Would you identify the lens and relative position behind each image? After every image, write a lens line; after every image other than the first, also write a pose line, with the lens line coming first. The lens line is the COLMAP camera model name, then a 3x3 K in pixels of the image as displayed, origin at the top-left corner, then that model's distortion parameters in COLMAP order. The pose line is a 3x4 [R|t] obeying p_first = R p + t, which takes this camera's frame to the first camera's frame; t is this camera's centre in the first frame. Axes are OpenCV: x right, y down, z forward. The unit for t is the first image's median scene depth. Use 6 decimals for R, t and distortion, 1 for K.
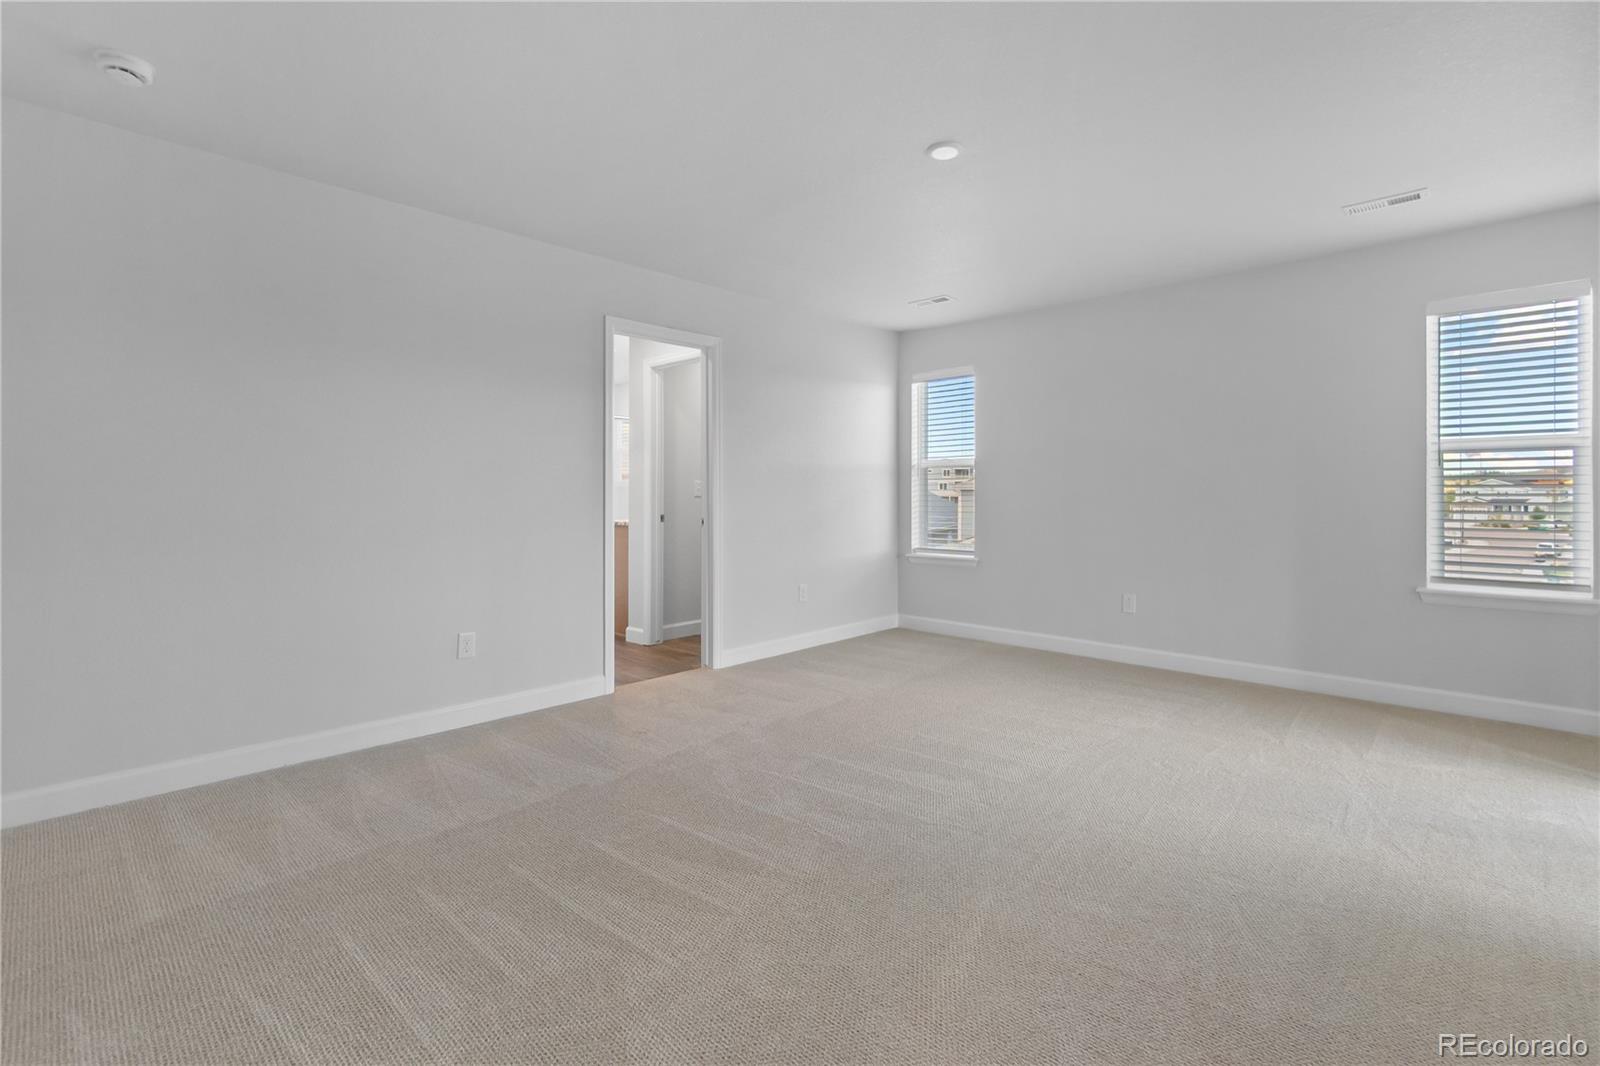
lens RADIAL K [[720.2, 0, 804.9], [0, 720.2, 499.7], [0, 0, 1]] dist [-0.001235, -0.000118]
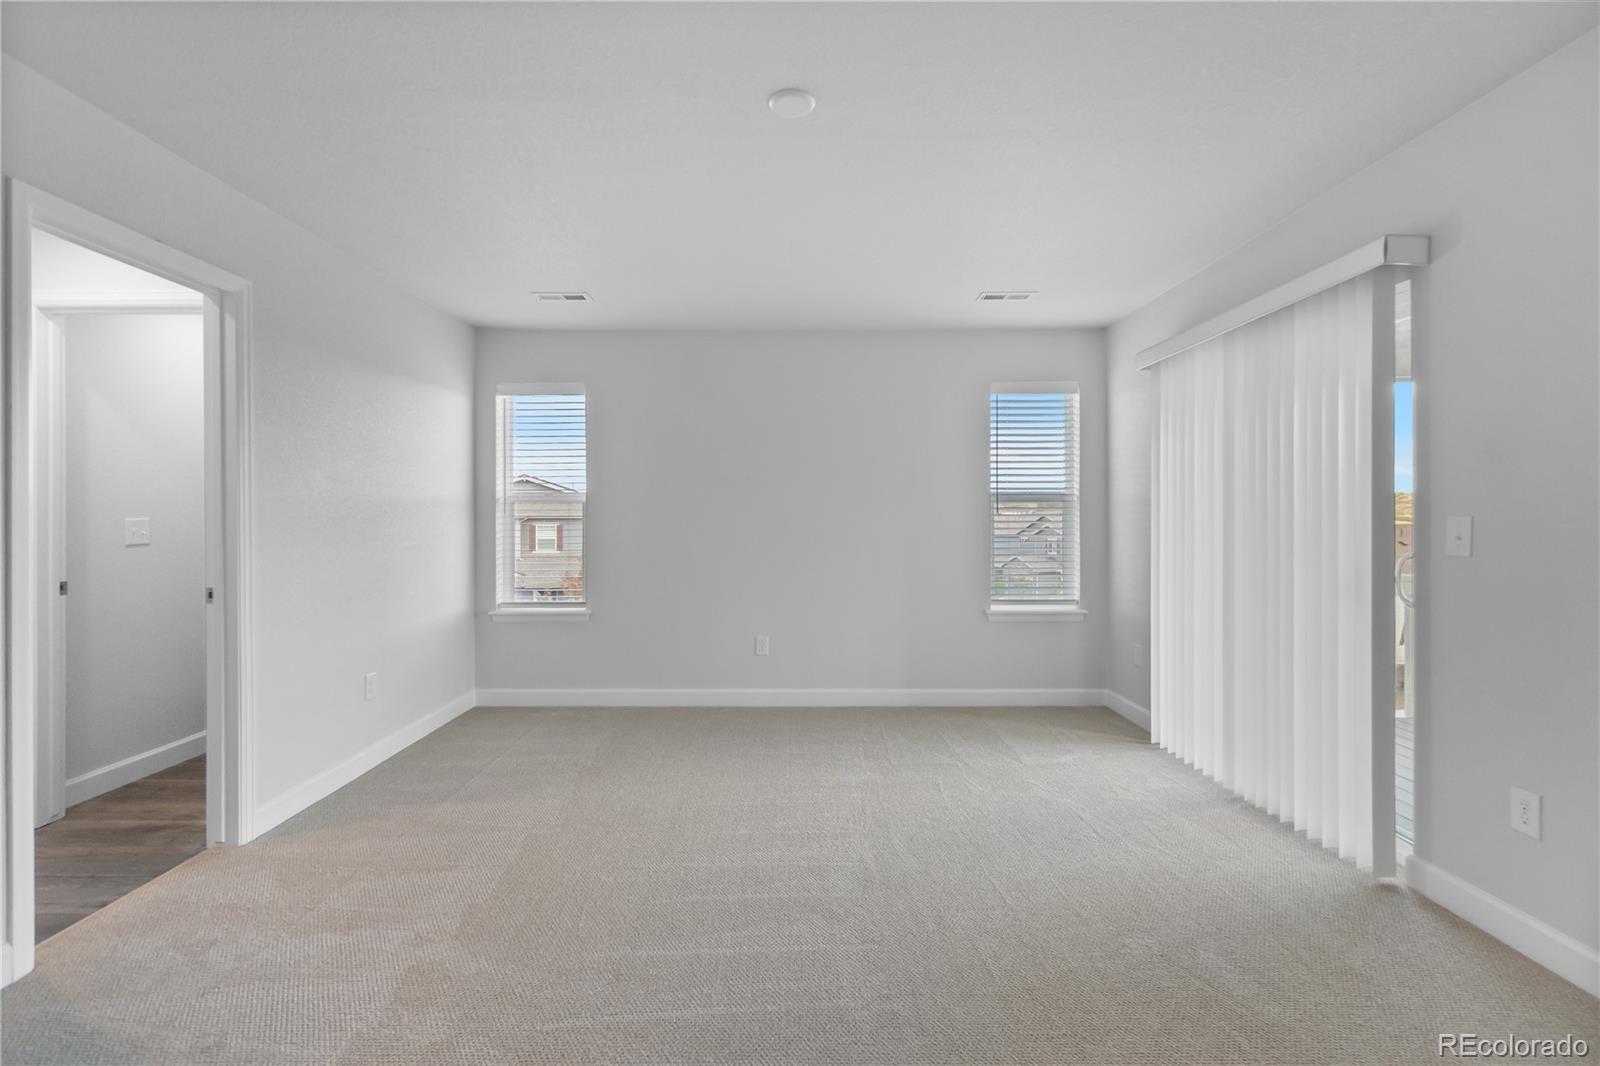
lens RADIAL K [[710.3, 0, 790.8], [0, 710.3, 525.2], [0, 0, 1]] dist [-0.003525, -0.000354]
pose [[0.725181, -0.004348, 0.688544, -0.168388], [0.005219, 0.999986, 0.000818, -0.019481], [-0.688538, 0.003000, 0.725194, 0.235262]]
